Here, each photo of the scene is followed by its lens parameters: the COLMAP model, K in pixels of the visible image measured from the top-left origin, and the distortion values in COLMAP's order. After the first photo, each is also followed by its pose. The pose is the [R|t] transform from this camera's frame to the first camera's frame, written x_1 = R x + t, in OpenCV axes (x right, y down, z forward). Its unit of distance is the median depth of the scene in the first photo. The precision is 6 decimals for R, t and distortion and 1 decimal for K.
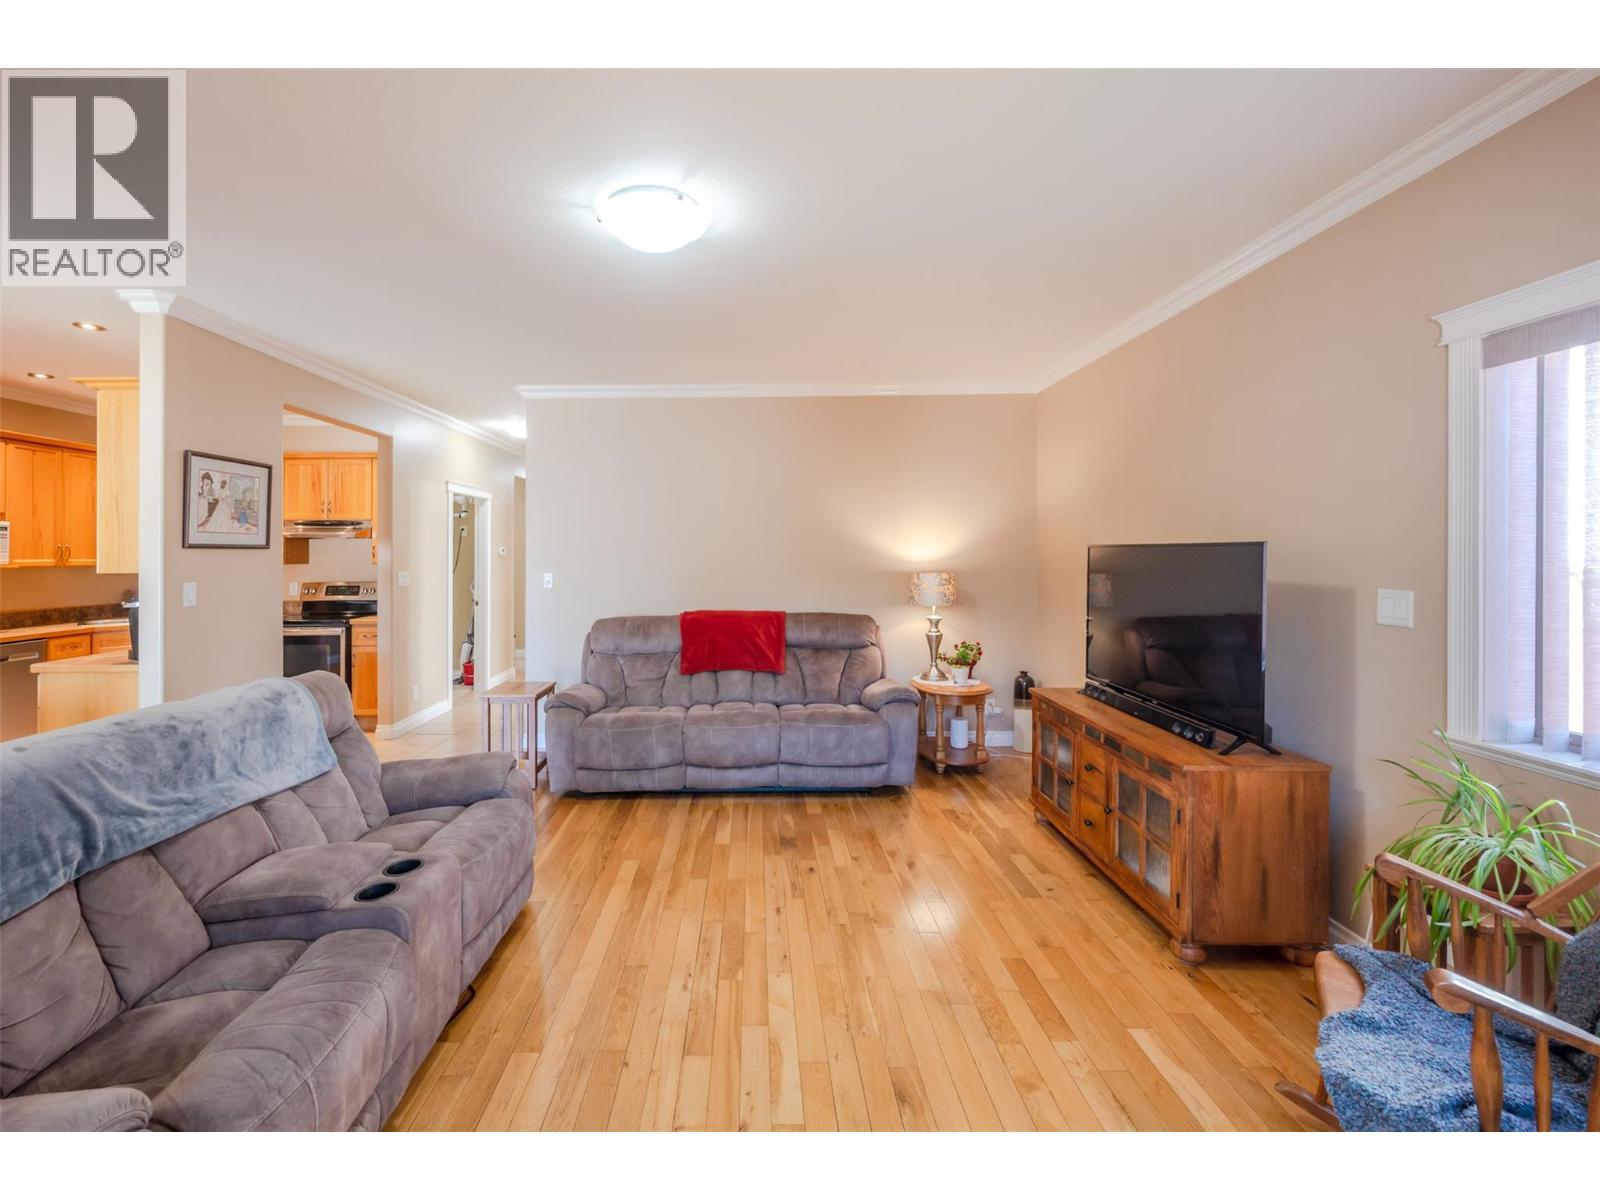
lens RADIAL K [[677.2, 0, 779.1], [0, 677.2, 550.3], [0, 0, 1]] dist [-0.000221, -0.000410]
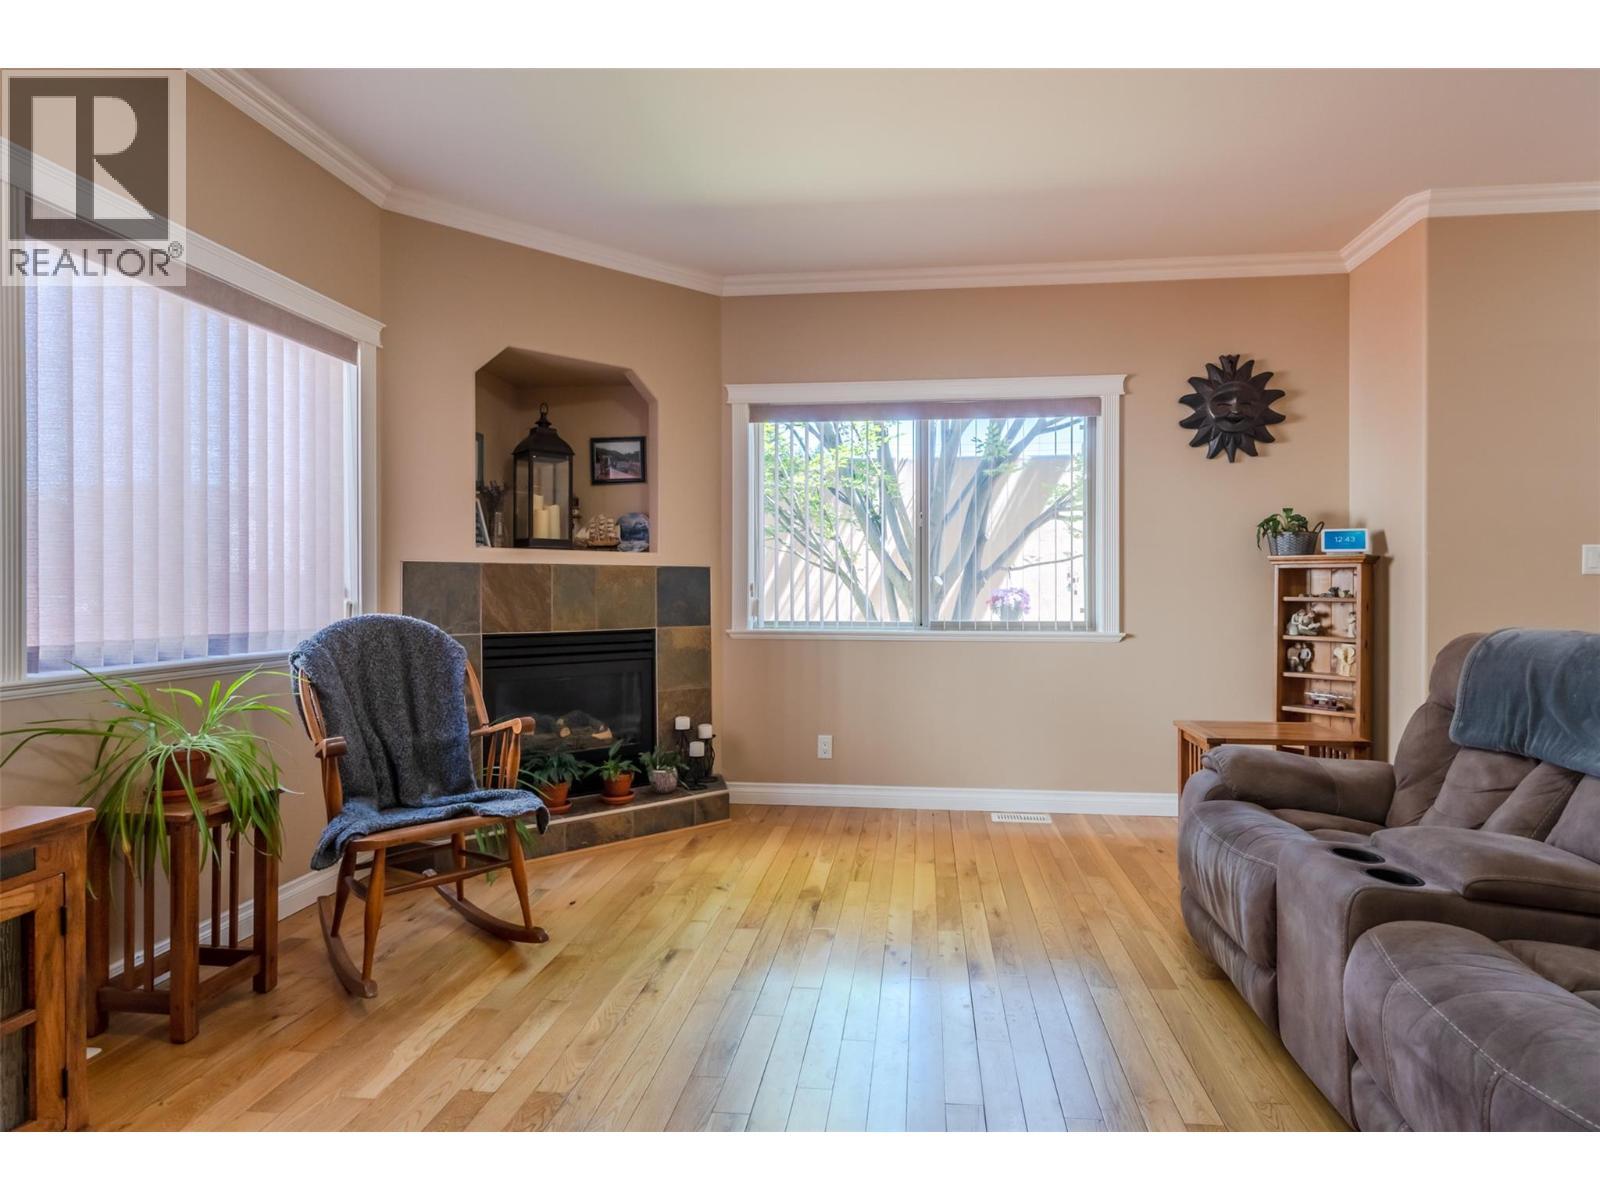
lens RADIAL K [[840.5, 0, 857.5], [0, 840.5, 593.6], [0, 0, 1]] dist [-0.000636, -0.000828]
pose [[-0.993804, 0.000530, 0.111149, -0.051439], [0.000595, 1.000000, 0.000557, 0.087870], [-0.111149, 0.000619, -0.993804, 0.953733]]
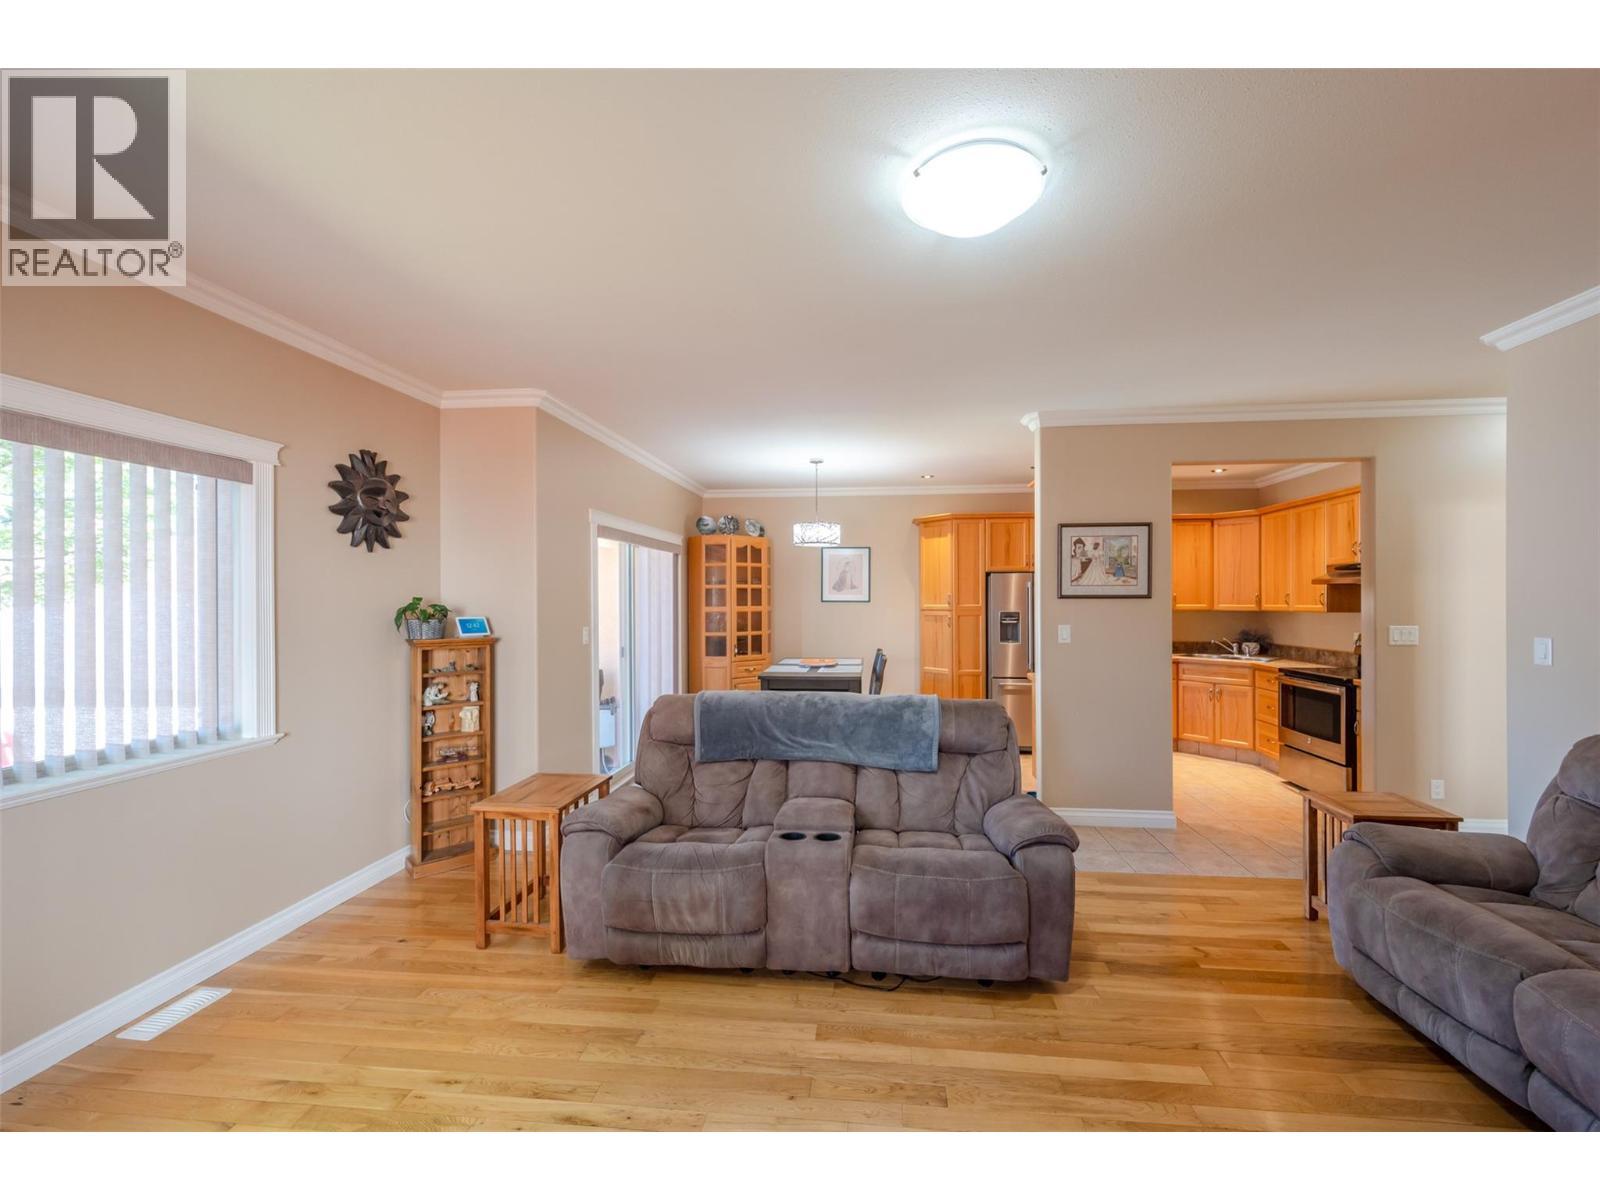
lens RADIAL K [[651.9, 0, 800.0], [0, 651.9, 600.0], [0, 0, 1]] dist [0.000852, -0.000045]
pose [[-0.132409, 0.005402, -0.991180, 0.371719], [0.006808, 0.999967, 0.004540, -0.007832], [0.991172, -0.006147, -0.132441, 0.556591]]
